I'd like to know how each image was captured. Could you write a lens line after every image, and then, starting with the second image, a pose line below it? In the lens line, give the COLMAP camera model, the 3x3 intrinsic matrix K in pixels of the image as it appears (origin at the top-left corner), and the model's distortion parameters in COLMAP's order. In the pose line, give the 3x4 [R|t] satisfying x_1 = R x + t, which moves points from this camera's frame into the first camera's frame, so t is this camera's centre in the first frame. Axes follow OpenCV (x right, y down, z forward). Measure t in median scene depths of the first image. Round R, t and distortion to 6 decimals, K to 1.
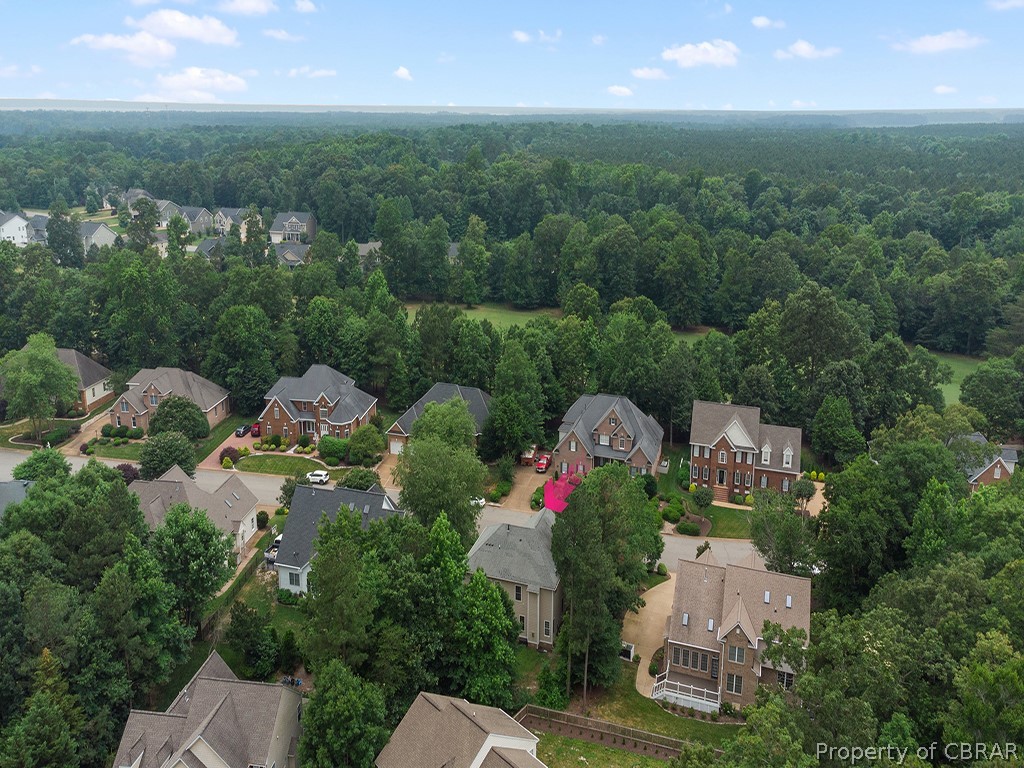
lens RADIAL K [[1145.1, 0, 512.0], [0, 1145.1, 384.0], [0, 0, 1]] dist [-0.076702, 0.639457]
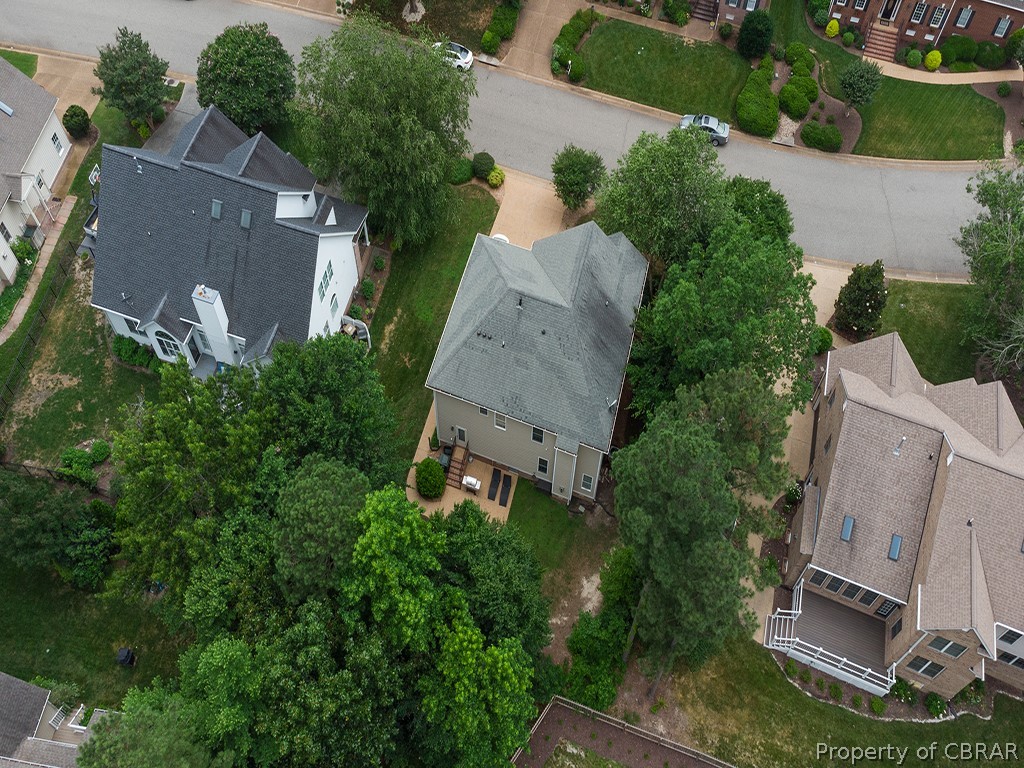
lens RADIAL K [[1104.1, 0, 521.8], [0, 1104.1, 496.1], [0, 0, 1]] dist [0.084091, 0.014454]
pose [[0.999833, 0.002334, 0.018125, -0.009024], [-0.013694, 0.752429, 0.658531, -0.110403], [-0.012101, -0.658669, 0.752335, 0.449997]]
